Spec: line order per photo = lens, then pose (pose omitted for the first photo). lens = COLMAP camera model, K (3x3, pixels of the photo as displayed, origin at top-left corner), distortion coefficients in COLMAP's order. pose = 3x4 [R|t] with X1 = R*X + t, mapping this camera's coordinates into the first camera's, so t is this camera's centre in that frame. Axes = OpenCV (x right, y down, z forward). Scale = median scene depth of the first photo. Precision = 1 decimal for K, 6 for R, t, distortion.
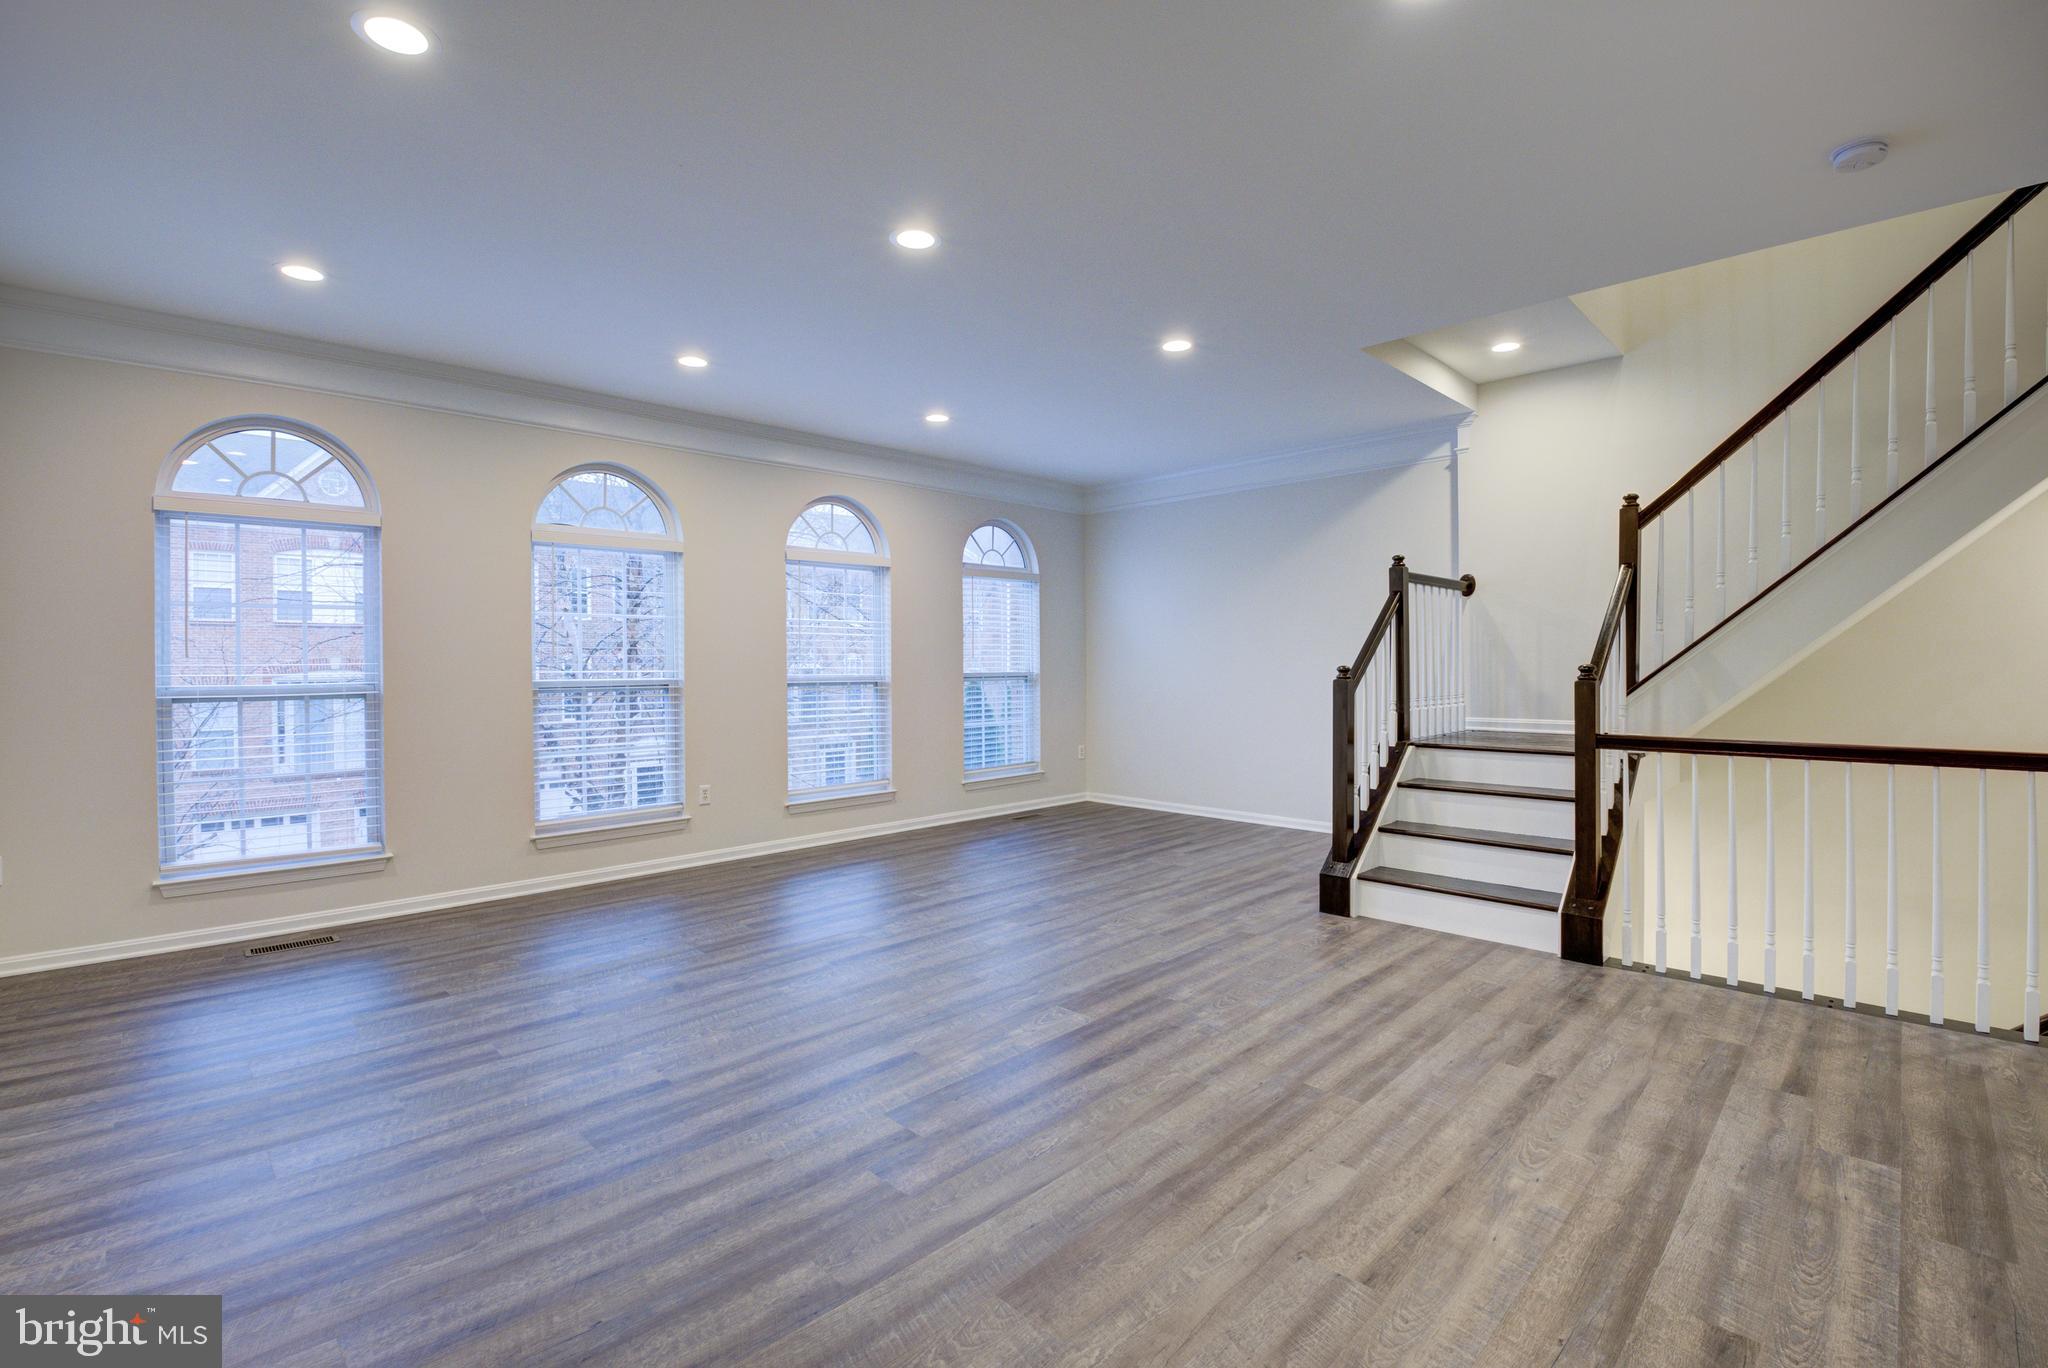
lens RADIAL K [[907.8, 0, 1030.6], [0, 907.8, 677.1], [0, 0, 1]] dist [-0.024158, -0.001248]
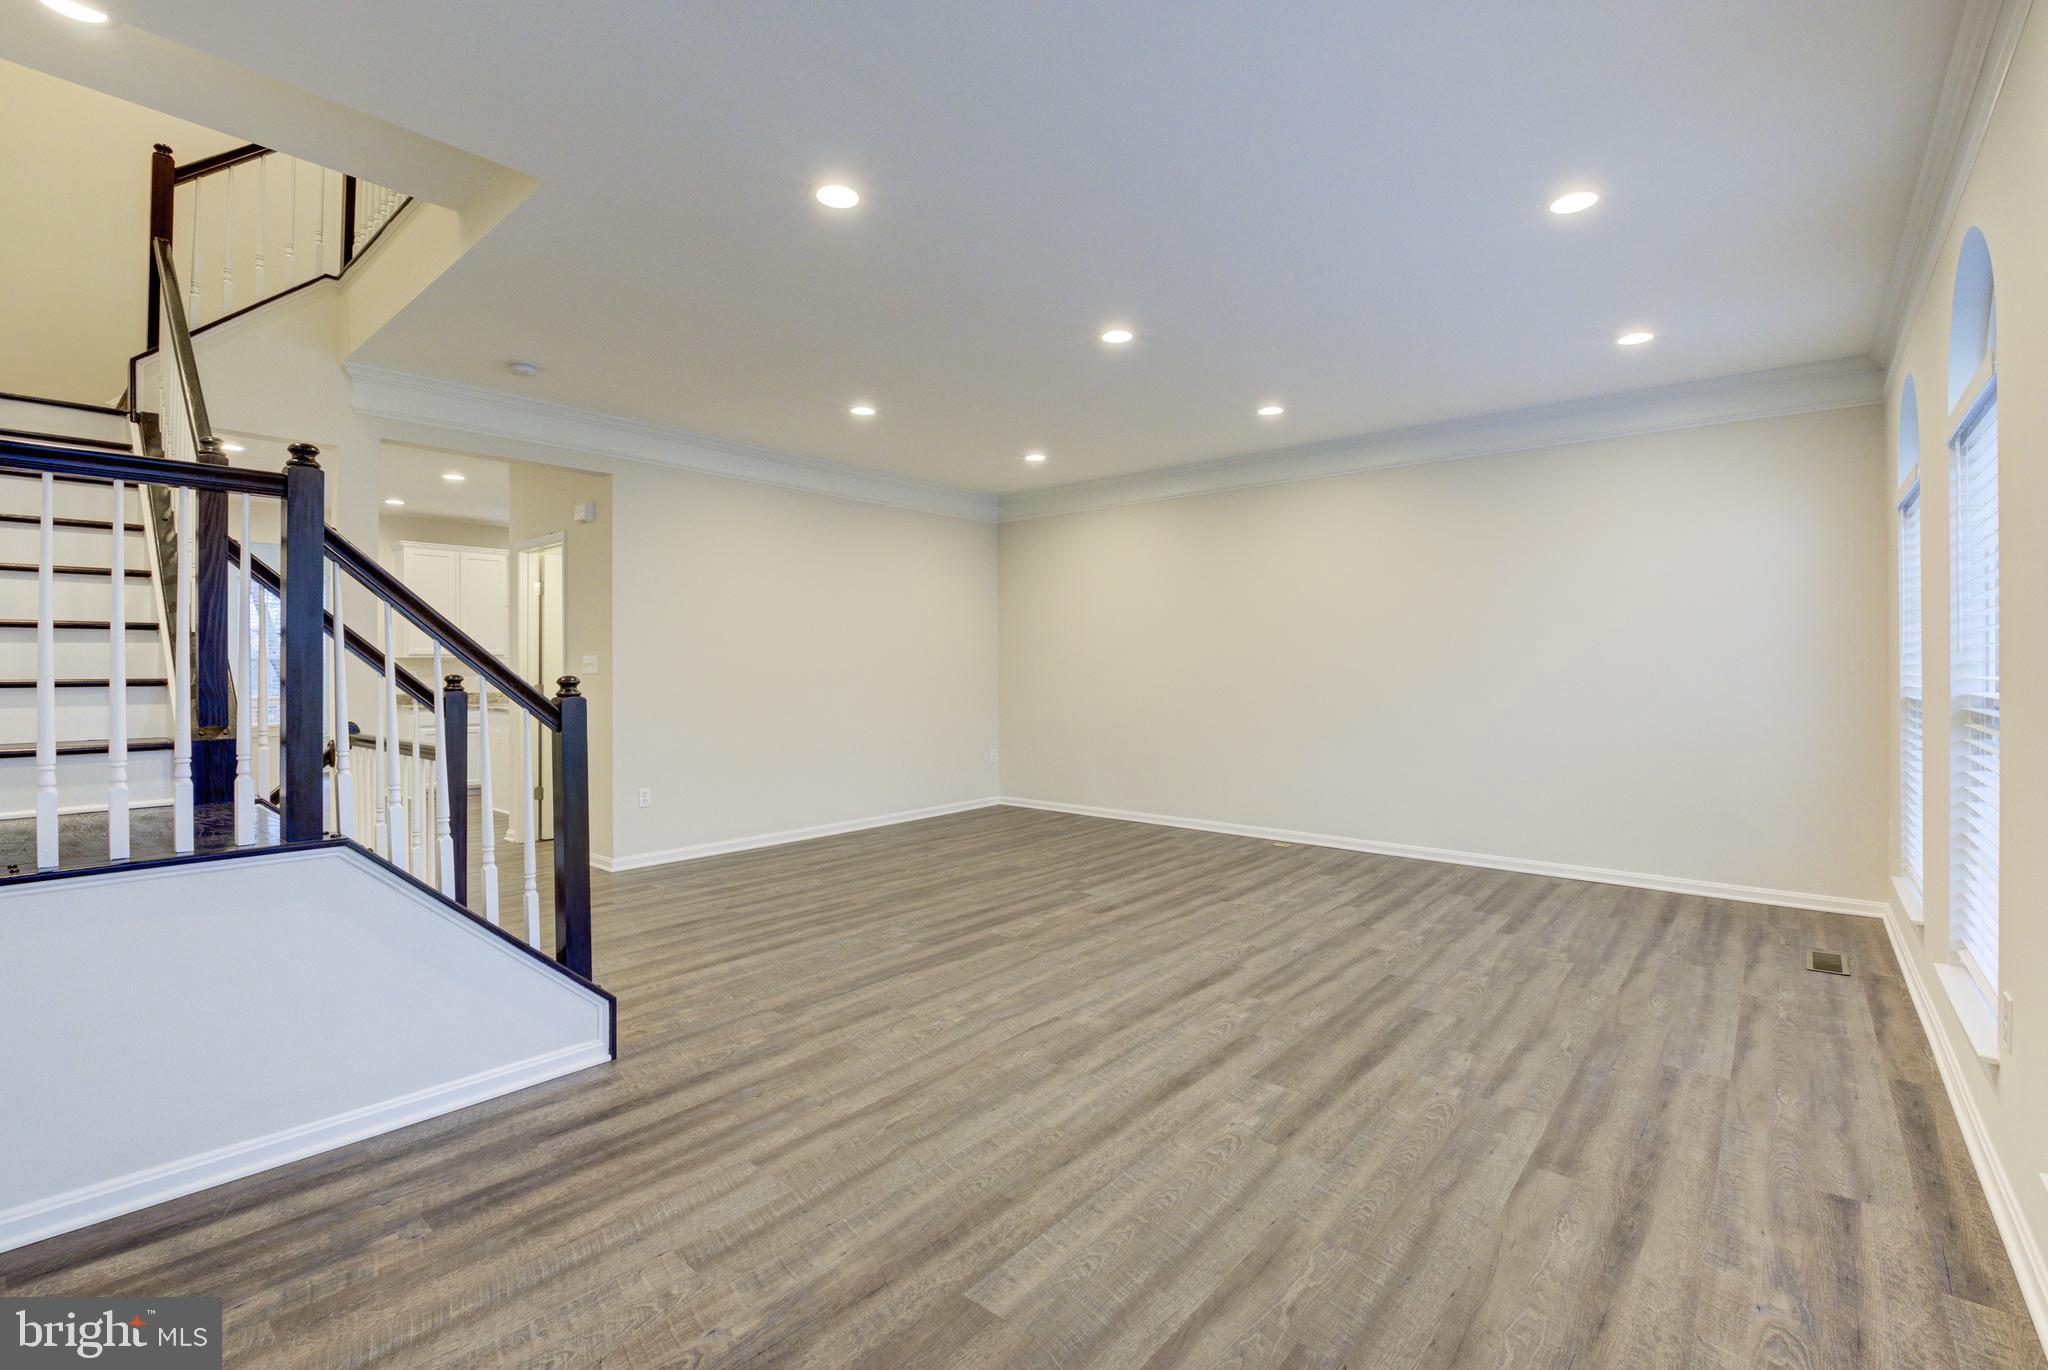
lens RADIAL K [[892.3, 0, 1024.2], [0, 892.3, 670.9], [0, 0, 1]] dist [-0.012309, -0.007469]
pose [[-0.996931, 0.006750, -0.077989, 0.110636], [0.006075, 0.999942, 0.008899, -0.026610], [0.078044, 0.008398, -0.996915, 2.334081]]
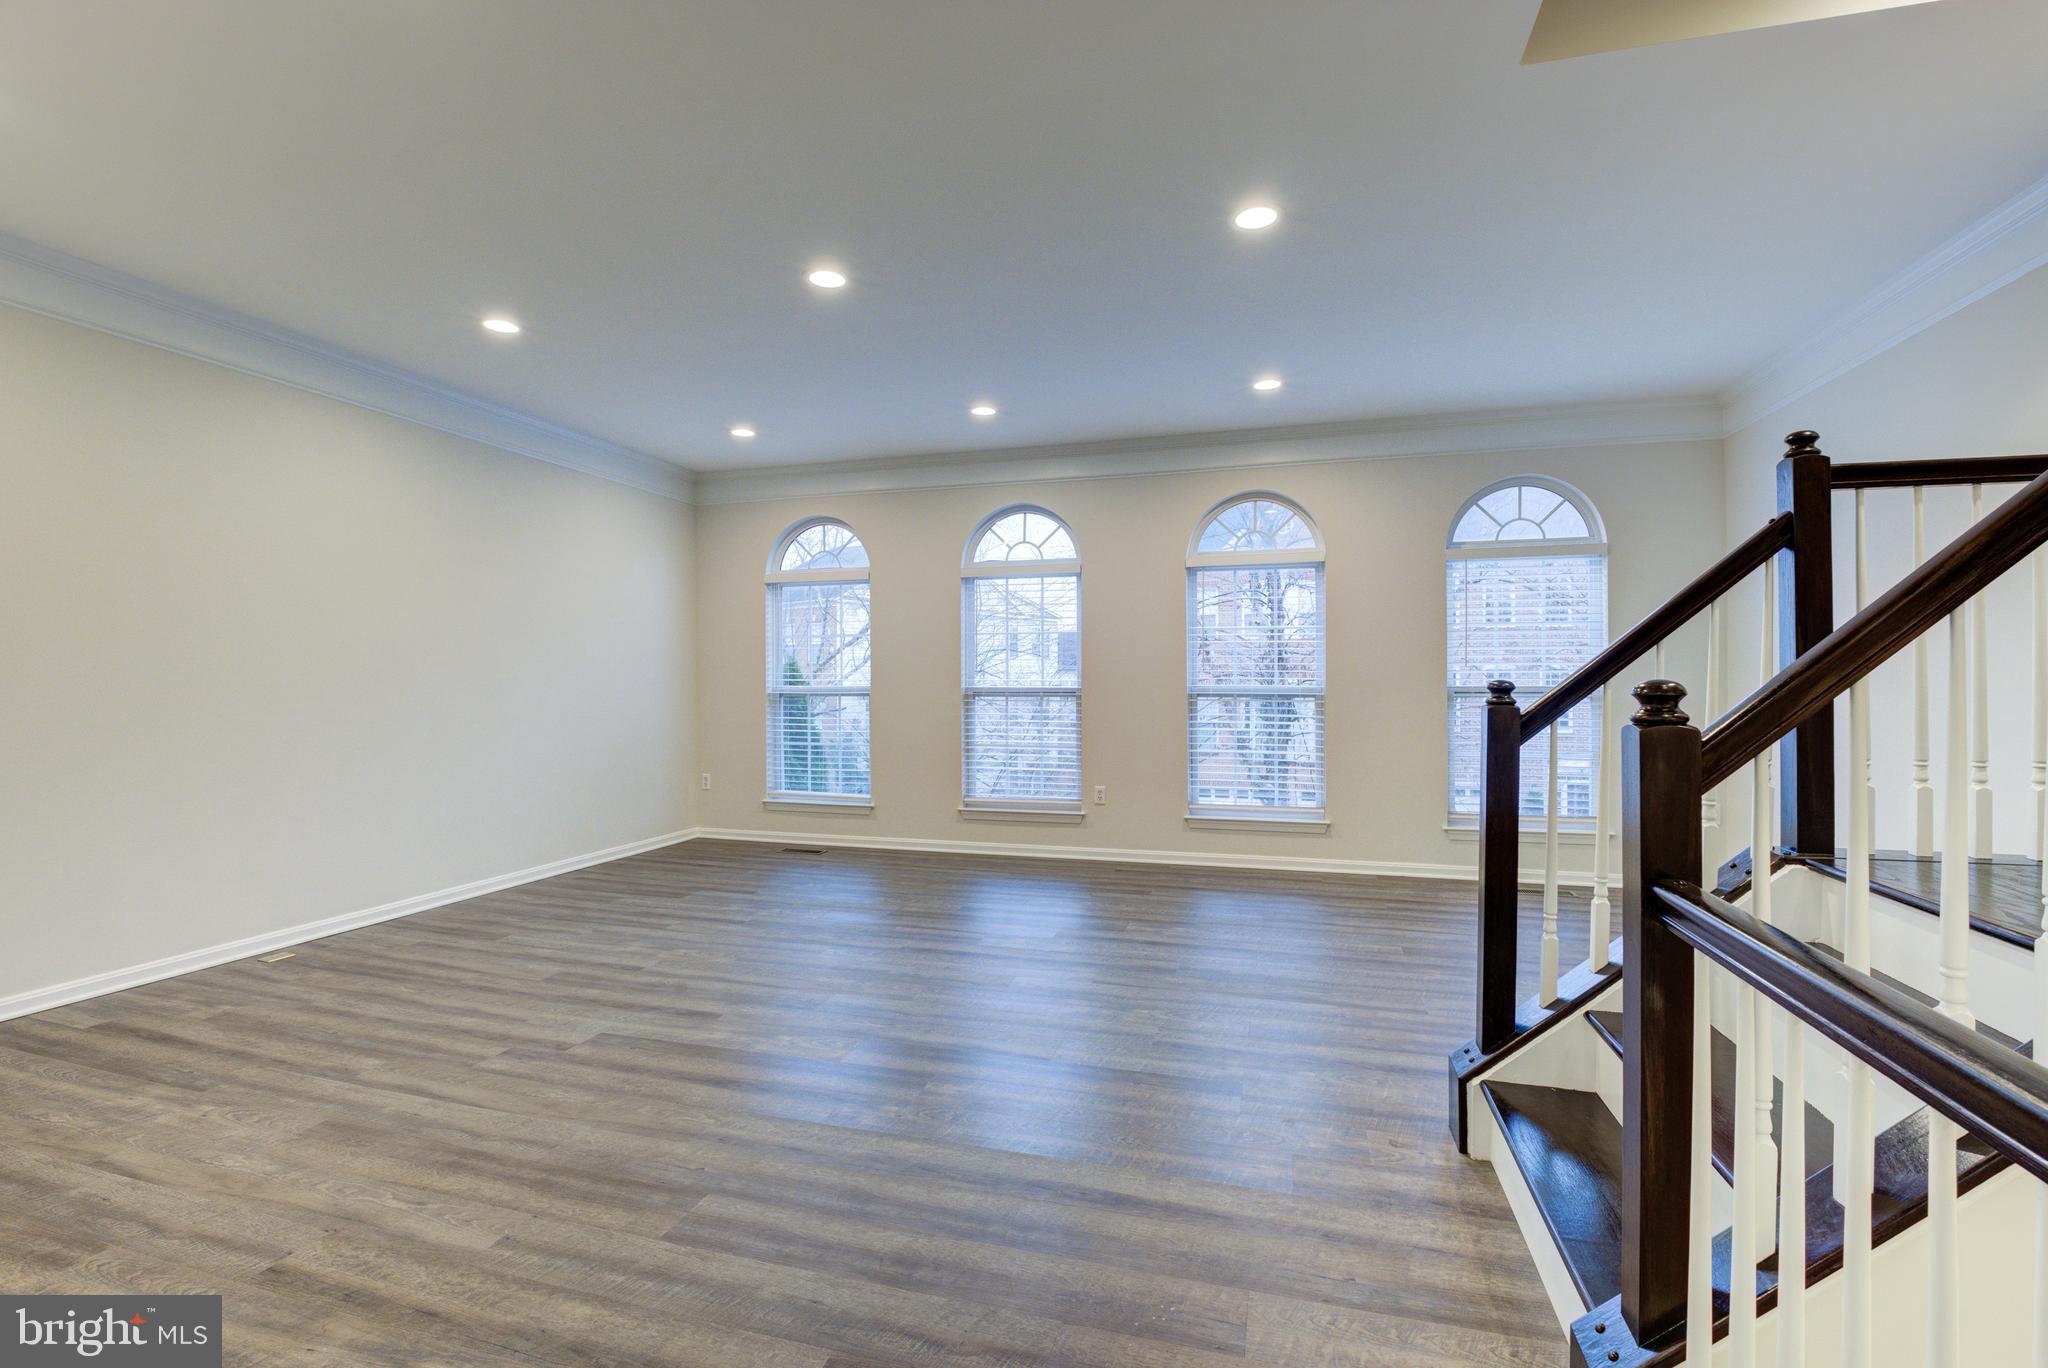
lens RADIAL K [[907.8, 0, 1030.6], [0, 907.8, 677.1], [0, 0, 1]] dist [-0.024158, -0.001248]
pose [[0.482138, 0.005259, -0.876080, 0.957987], [-0.013777, 0.999904, -0.001580, -0.012461], [0.875987, 0.012832, 0.482164, 0.719470]]
